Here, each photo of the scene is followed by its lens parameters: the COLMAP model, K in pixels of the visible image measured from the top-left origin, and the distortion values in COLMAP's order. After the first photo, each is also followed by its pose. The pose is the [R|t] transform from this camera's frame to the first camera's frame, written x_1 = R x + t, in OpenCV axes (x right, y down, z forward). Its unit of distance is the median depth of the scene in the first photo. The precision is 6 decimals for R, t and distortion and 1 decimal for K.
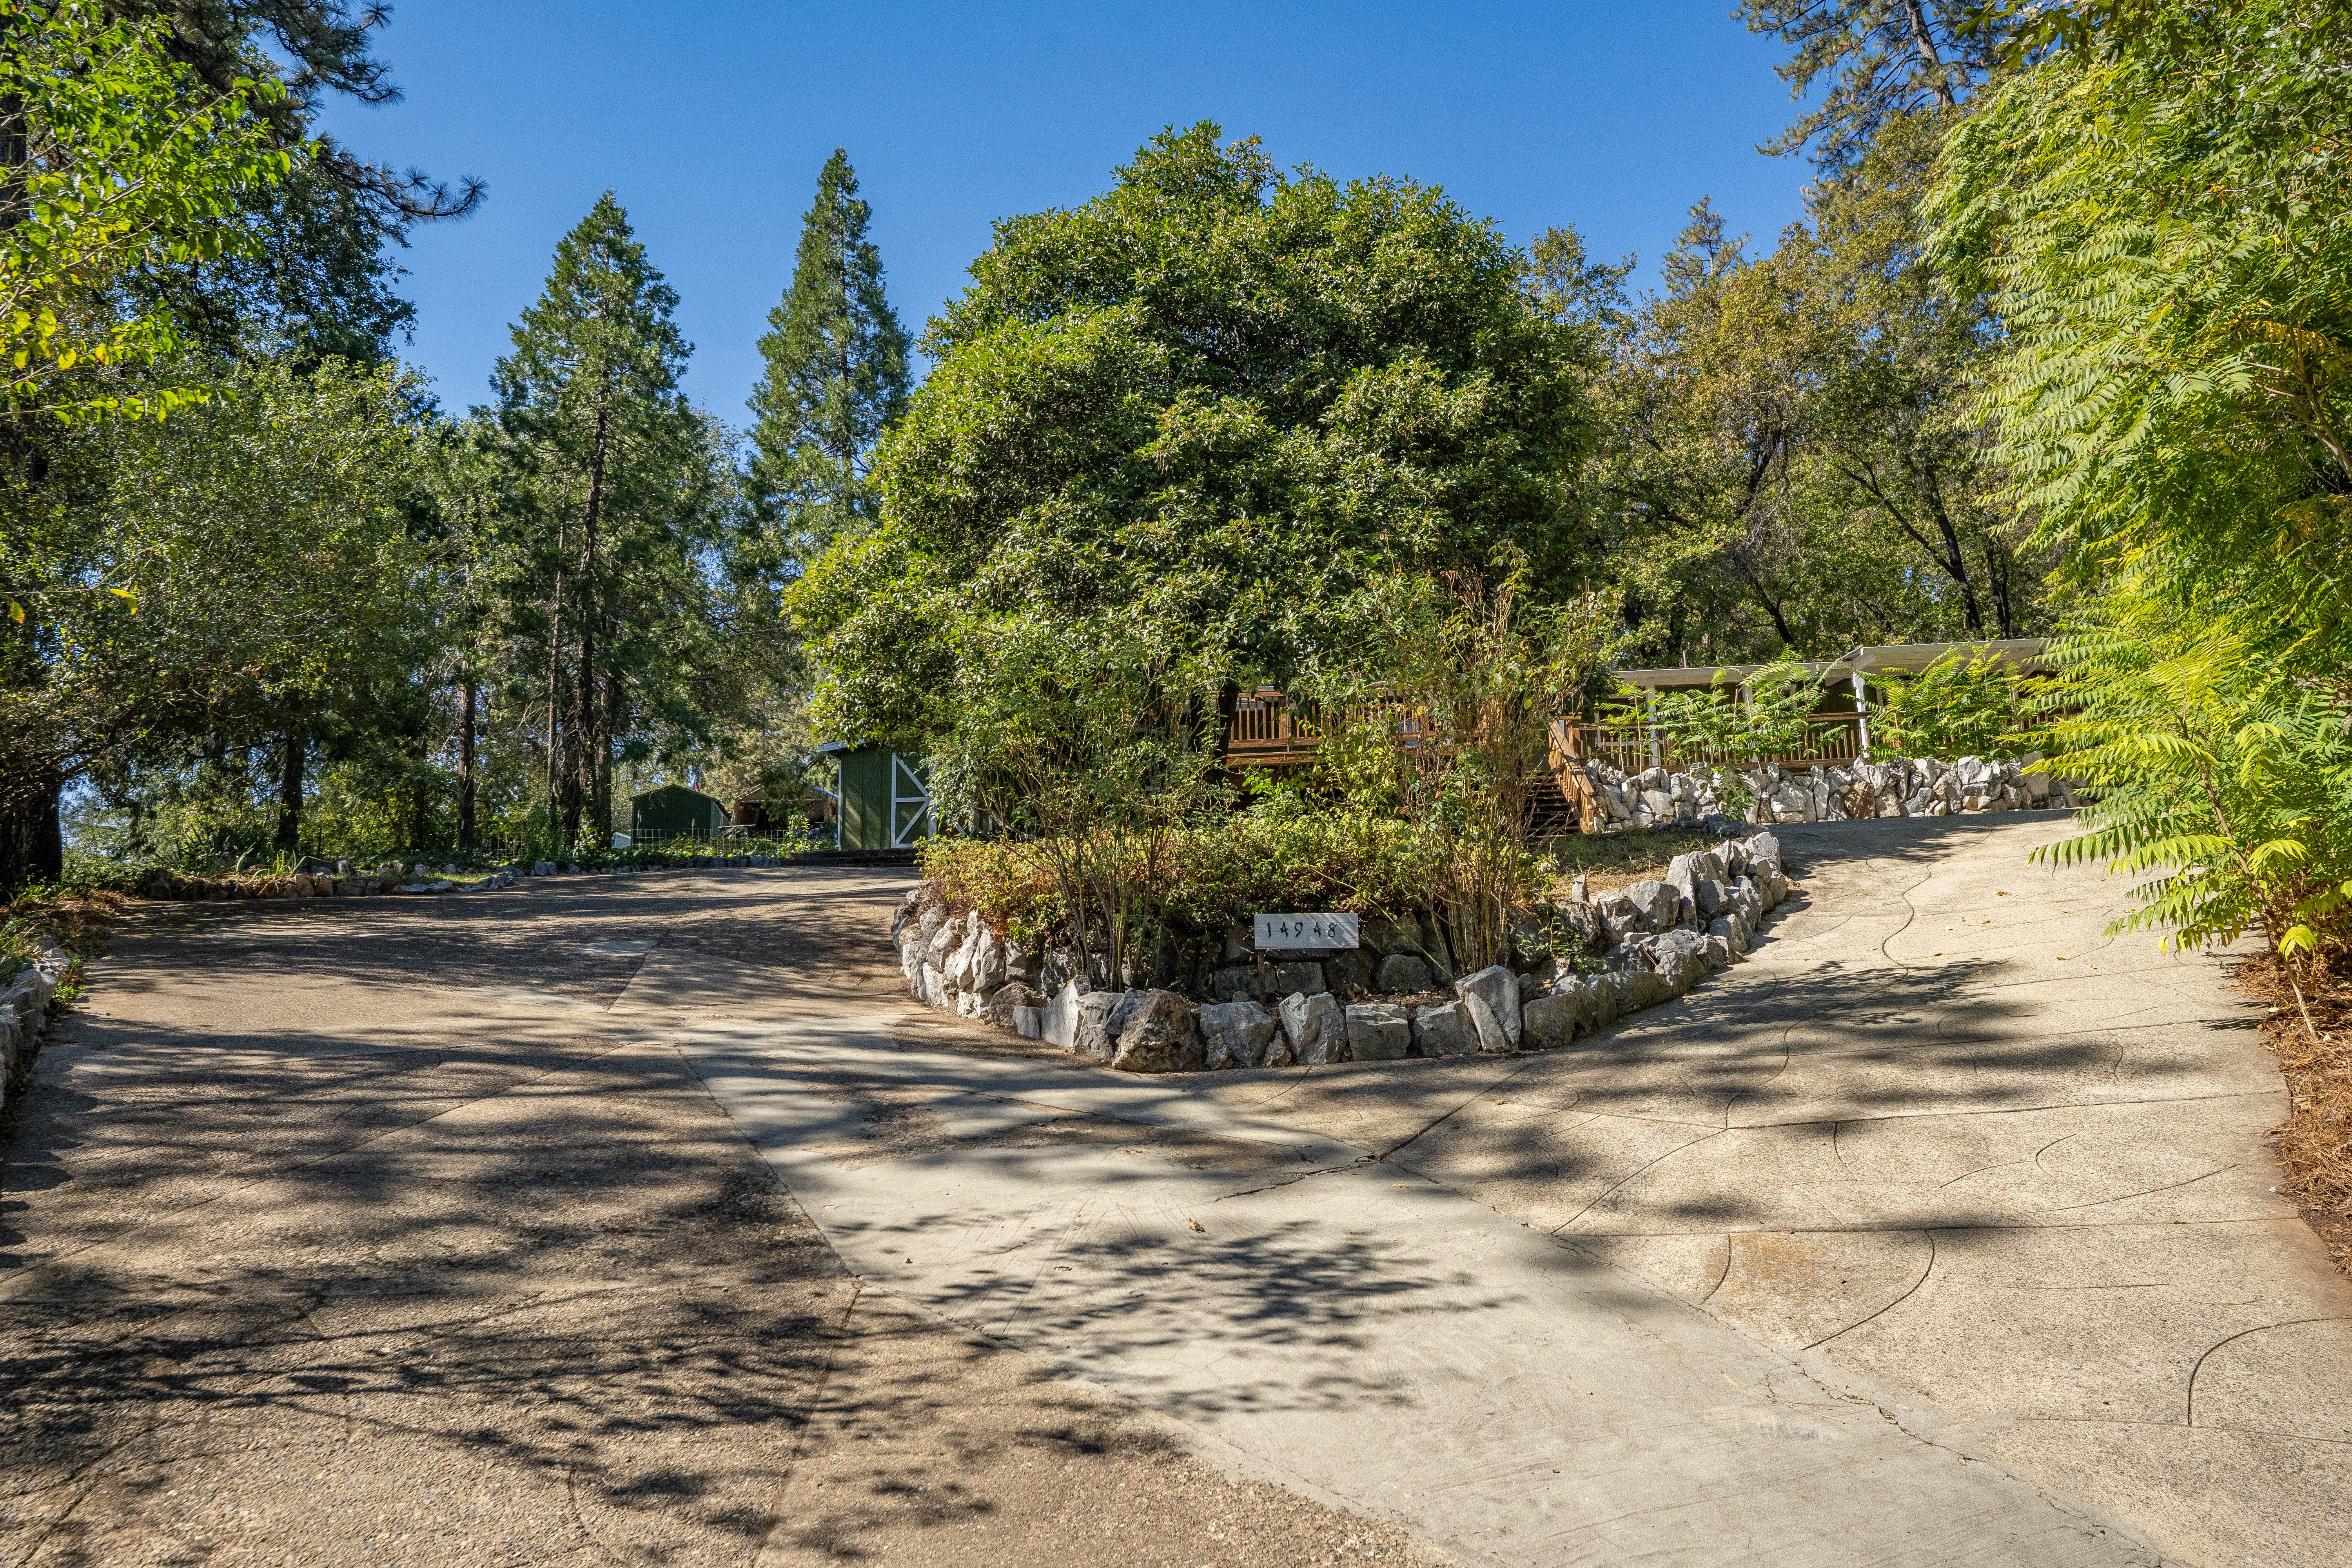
lens RADIAL K [[1472.9, 0, 1168.5], [0, 1472.9, 776.7], [0, 0, 1]] dist [0.026916, 0.001284]
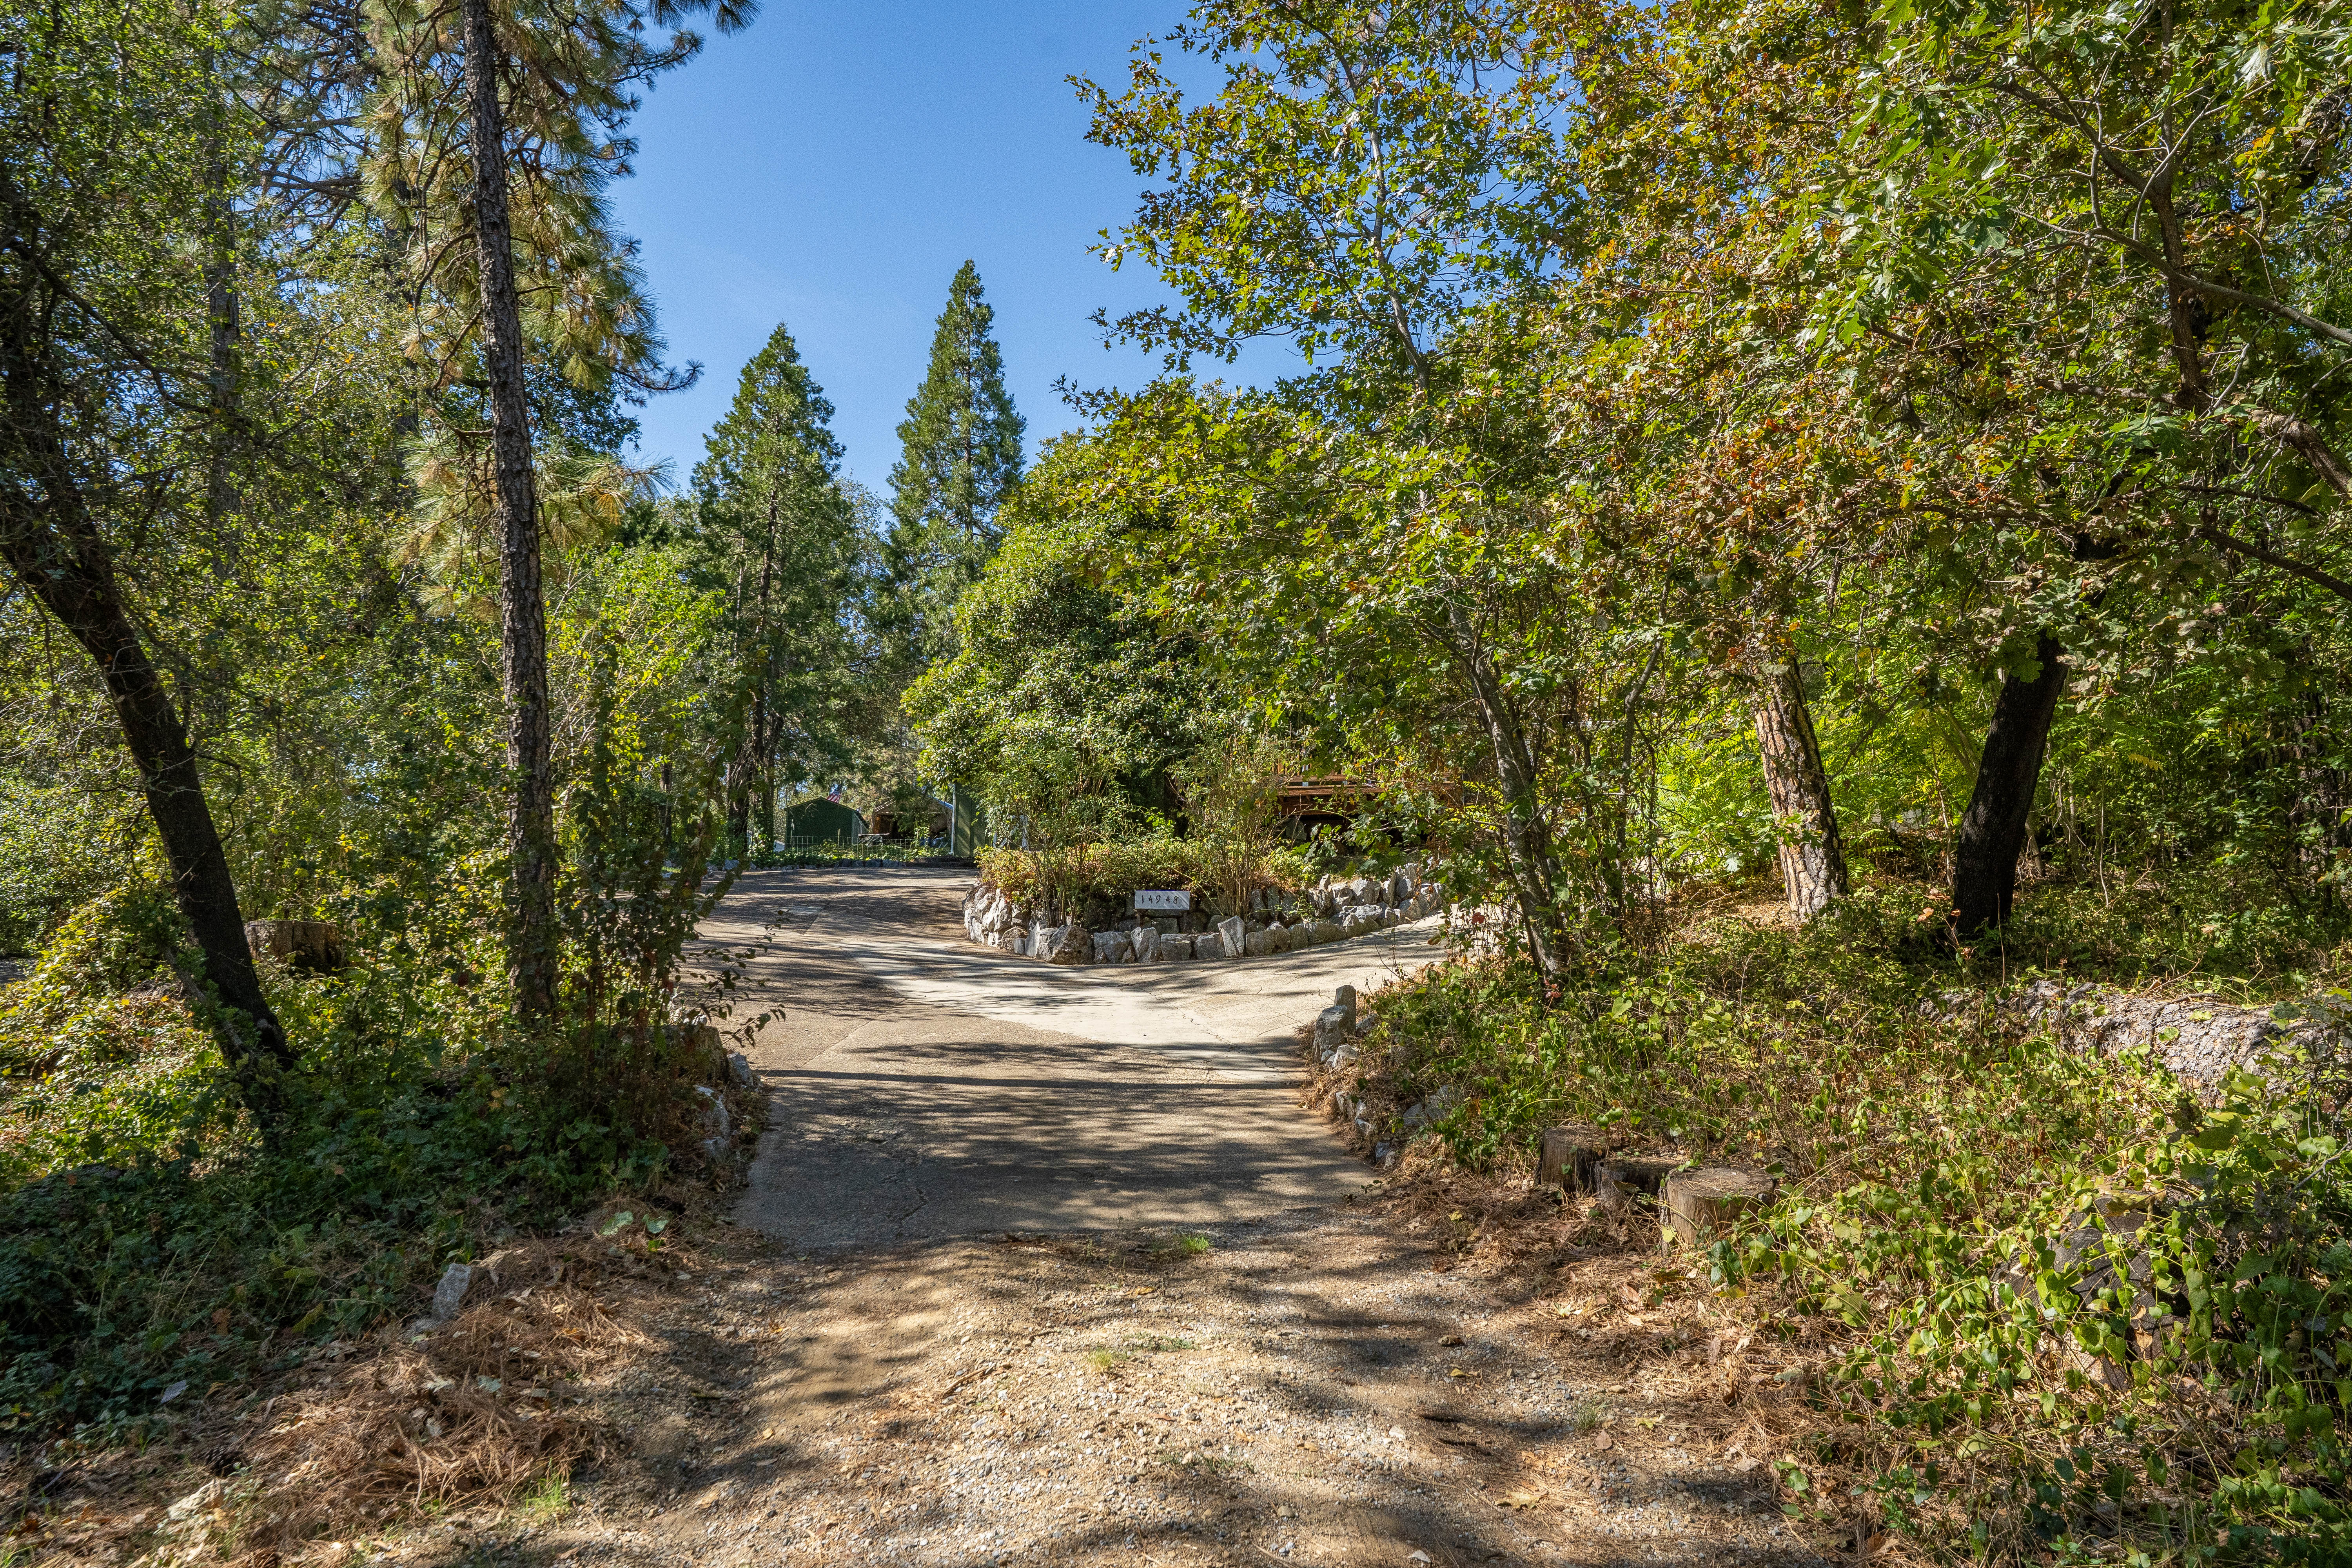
lens RADIAL K [[1622.2, 0, 1180.9], [0, 1622.2, 787.3], [0, 0, 1]] dist [0.005064, -0.000143]
pose [[0.994994, 0.014666, -0.098851, 0.119502], [-0.014476, 0.999892, 0.002635, -0.017157], [0.098878, -0.001191, 0.995099, -0.399129]]
